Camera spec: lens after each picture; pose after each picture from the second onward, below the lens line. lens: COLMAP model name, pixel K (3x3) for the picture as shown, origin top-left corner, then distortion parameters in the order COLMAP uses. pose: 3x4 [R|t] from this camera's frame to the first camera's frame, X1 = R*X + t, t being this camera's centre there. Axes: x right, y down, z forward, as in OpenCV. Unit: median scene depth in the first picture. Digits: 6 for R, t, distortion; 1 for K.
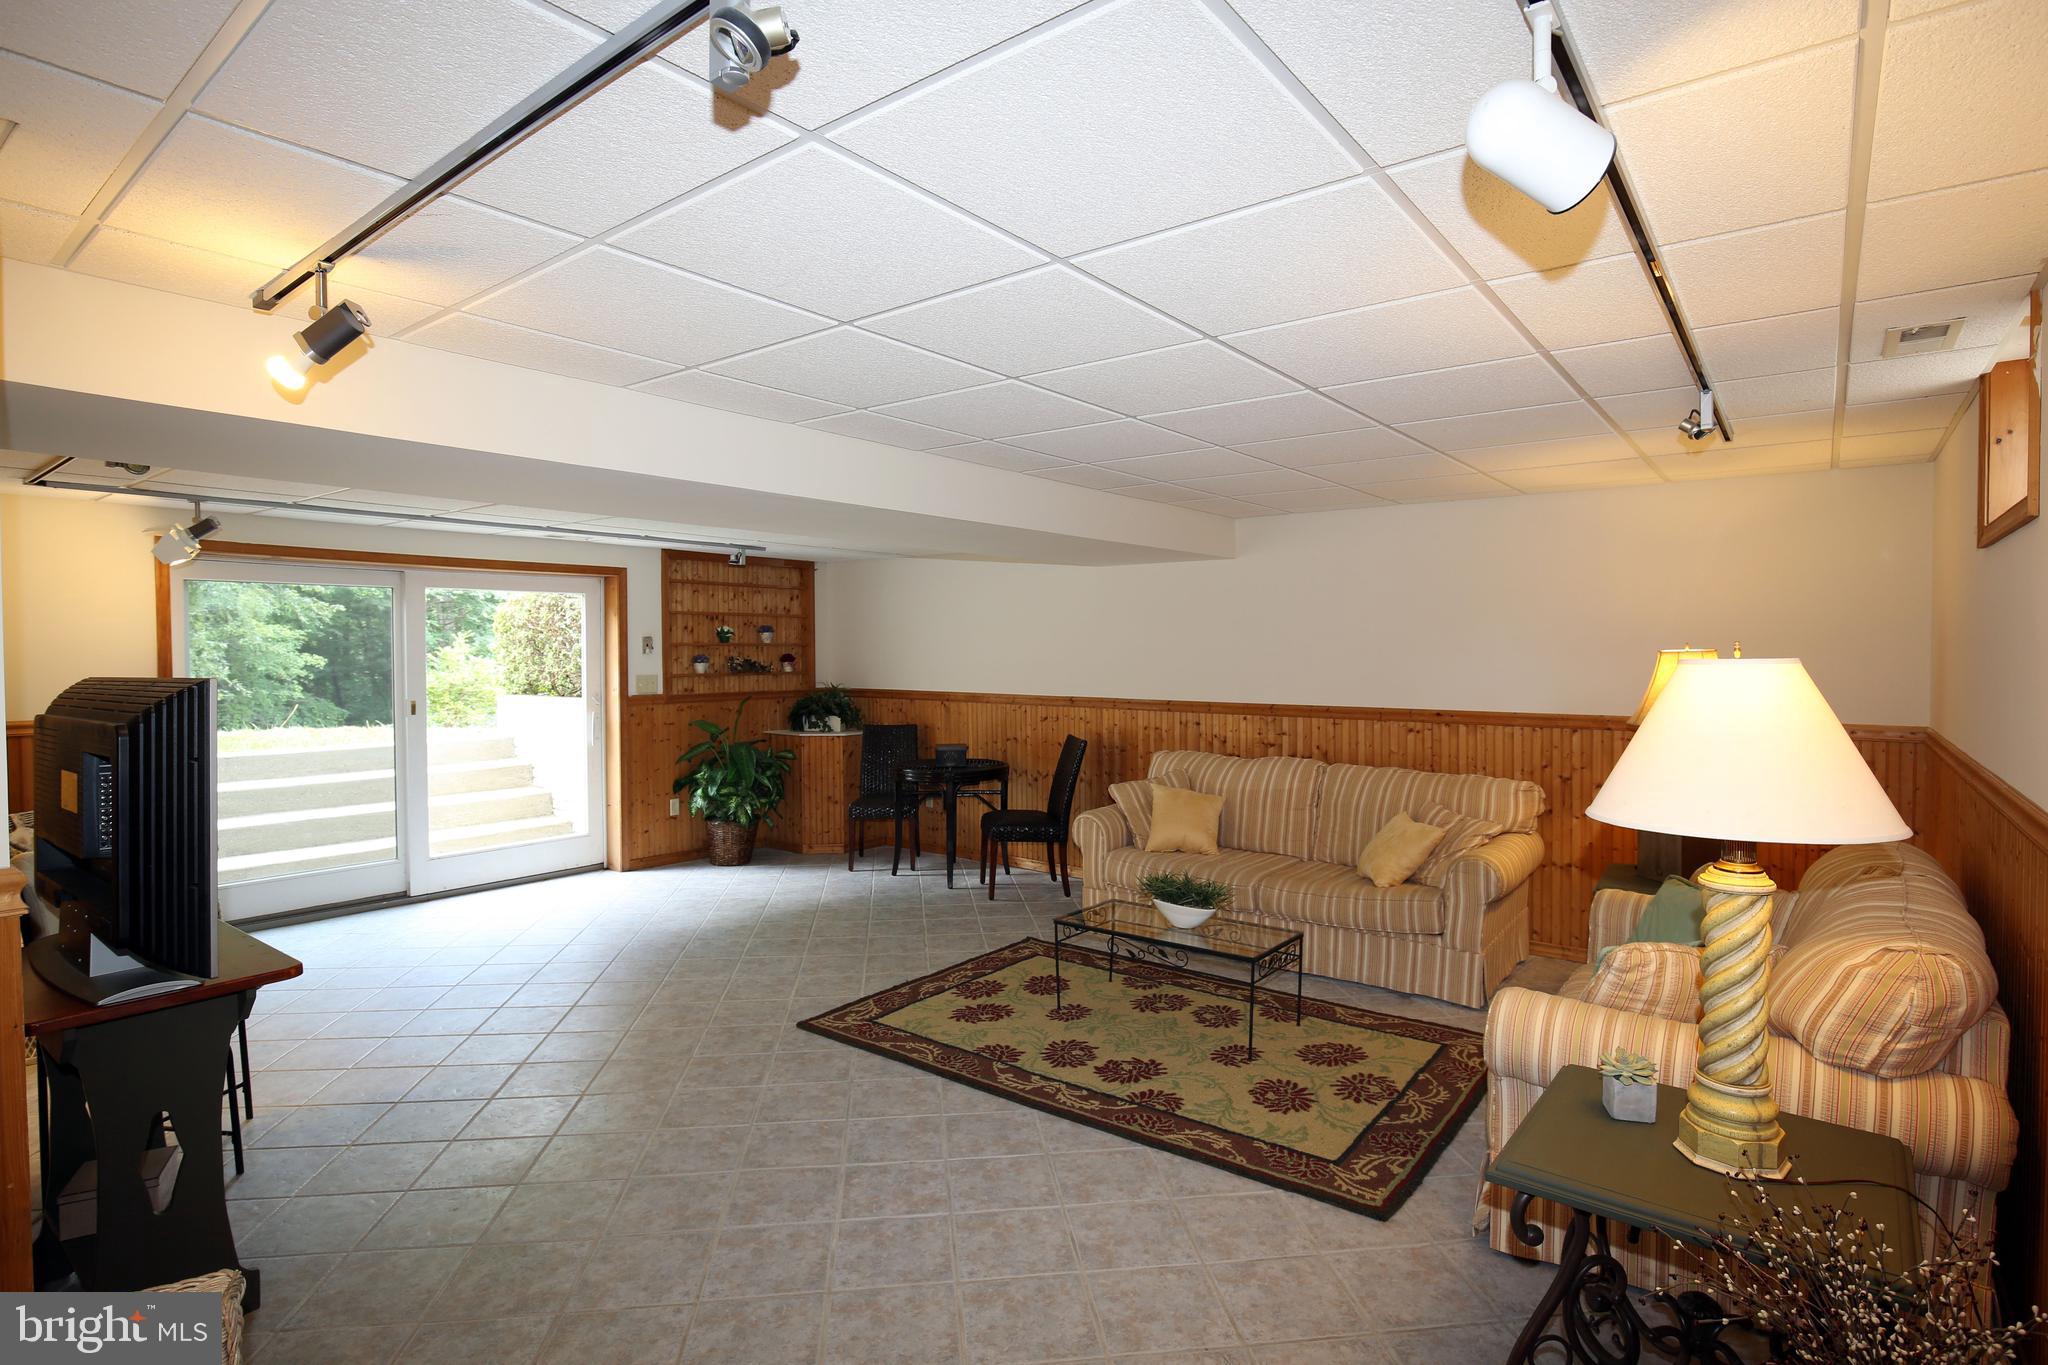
lens RADIAL K [[1016.9, 0, 1020.4], [0, 1016.9, 672.4], [0, 0, 1]] dist [-0.000601, -0.000082]
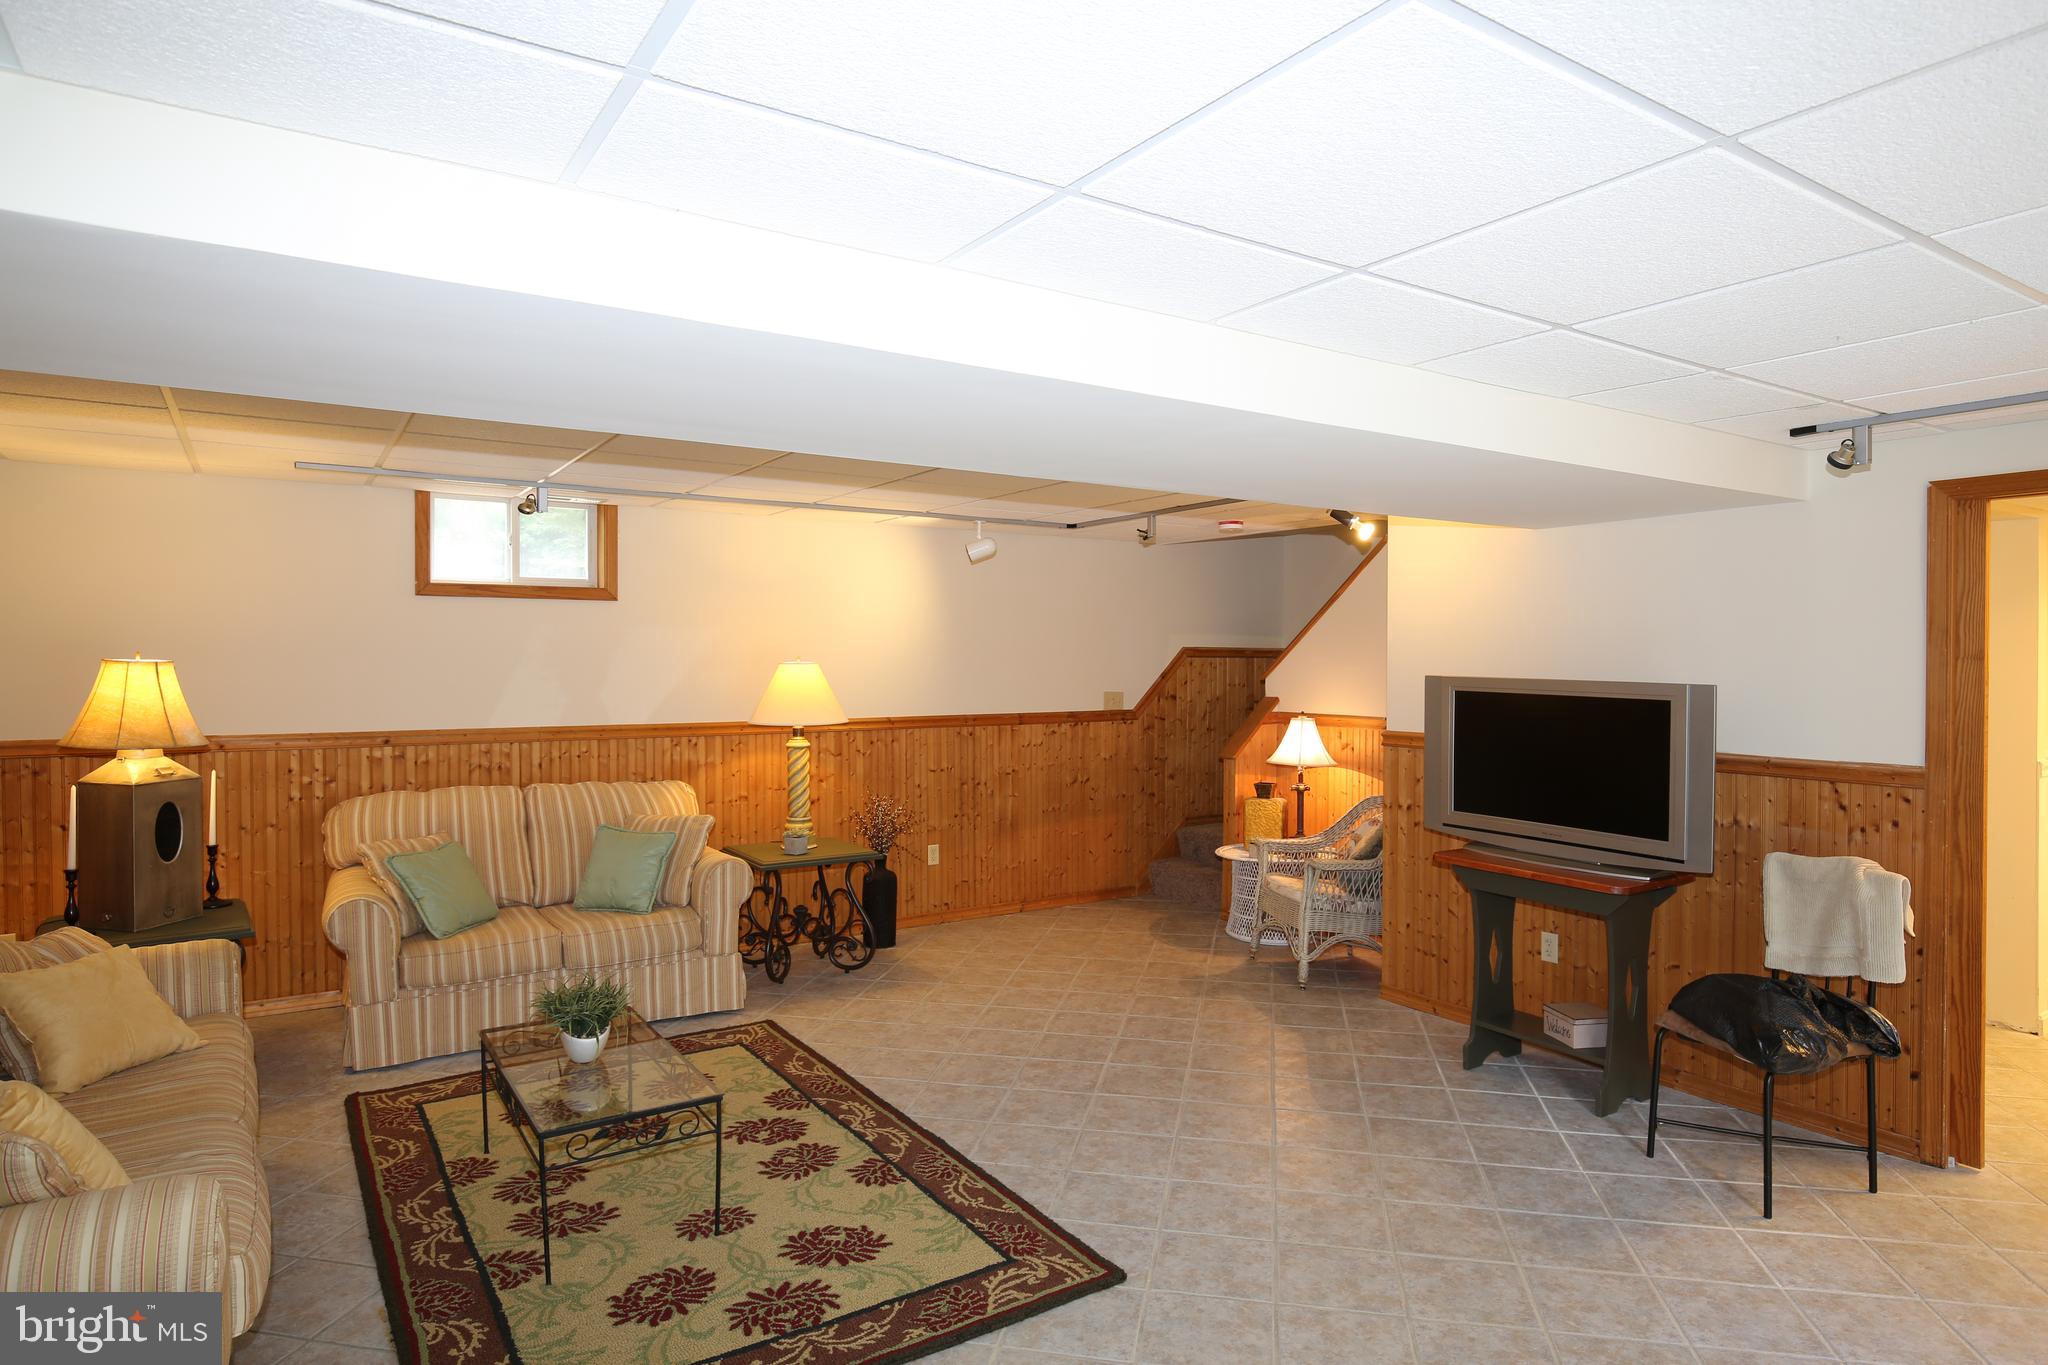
lens RADIAL K [[1191.5, 0, 1027.5], [0, 1191.5, 676.4], [0, 0, 1]] dist [0.000115, 0.000046]
pose [[-0.948910, -0.006340, 0.315485, -0.403018], [0.006657, 0.999173, 0.040104, -0.045066], [-0.315478, 0.040155, -0.948083, 1.751399]]
